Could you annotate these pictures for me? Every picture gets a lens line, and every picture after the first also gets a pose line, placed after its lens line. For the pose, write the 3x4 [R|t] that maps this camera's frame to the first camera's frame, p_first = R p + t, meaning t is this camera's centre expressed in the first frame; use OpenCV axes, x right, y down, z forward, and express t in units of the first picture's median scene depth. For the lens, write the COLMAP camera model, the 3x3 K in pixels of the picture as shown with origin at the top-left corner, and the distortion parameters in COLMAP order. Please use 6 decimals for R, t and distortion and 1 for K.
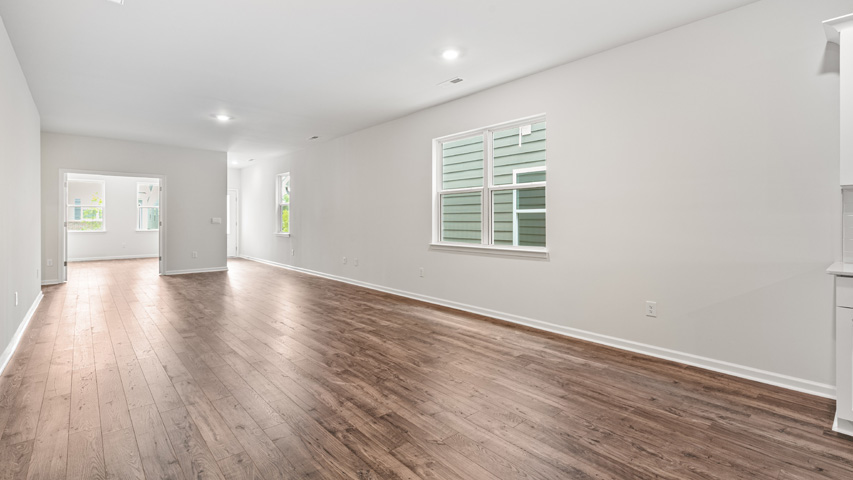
lens RADIAL K [[391.4, 0, 427.9], [0, 391.4, 223.6], [0, 0, 1]] dist [0.004218, 0.000218]
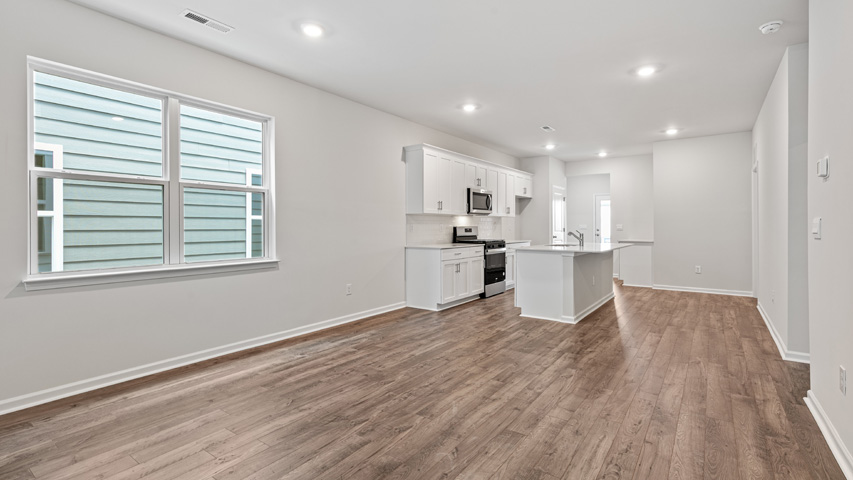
lens RADIAL K [[391.4, 0, 427.9], [0, 391.4, 223.6], [0, 0, 1]] dist [0.004218, 0.000218]
pose [[-0.217785, 0.007542, 0.975968, -0.951151], [0.011925, 0.999916, -0.005066, -0.012788], [-0.975924, 0.010536, -0.217857, 1.093282]]
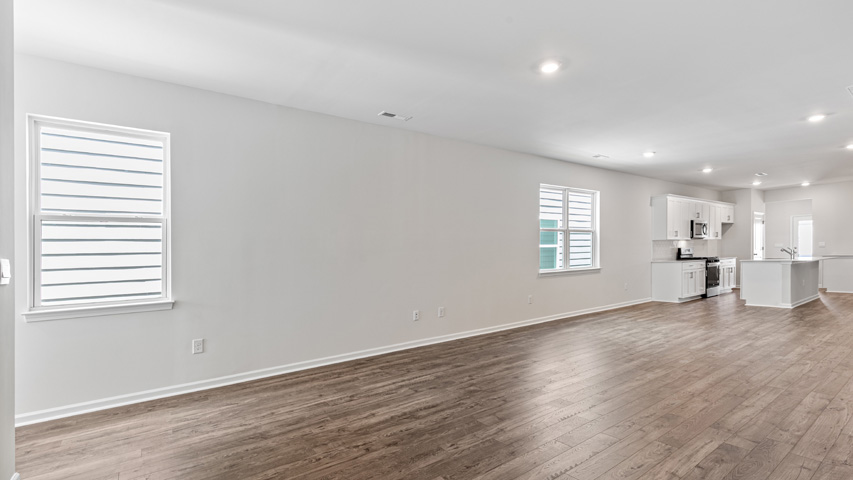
lens RADIAL K [[393.2, 0, 437.3], [0, 393.2, 266.1], [0, 0, 1]] dist [0.009976, -0.000266]
pose [[0.076016, -0.032231, 0.996586, -2.074066], [0.035829, 0.998920, 0.029574, -0.022035], [-0.996463, 0.033459, 0.077089, 2.106362]]
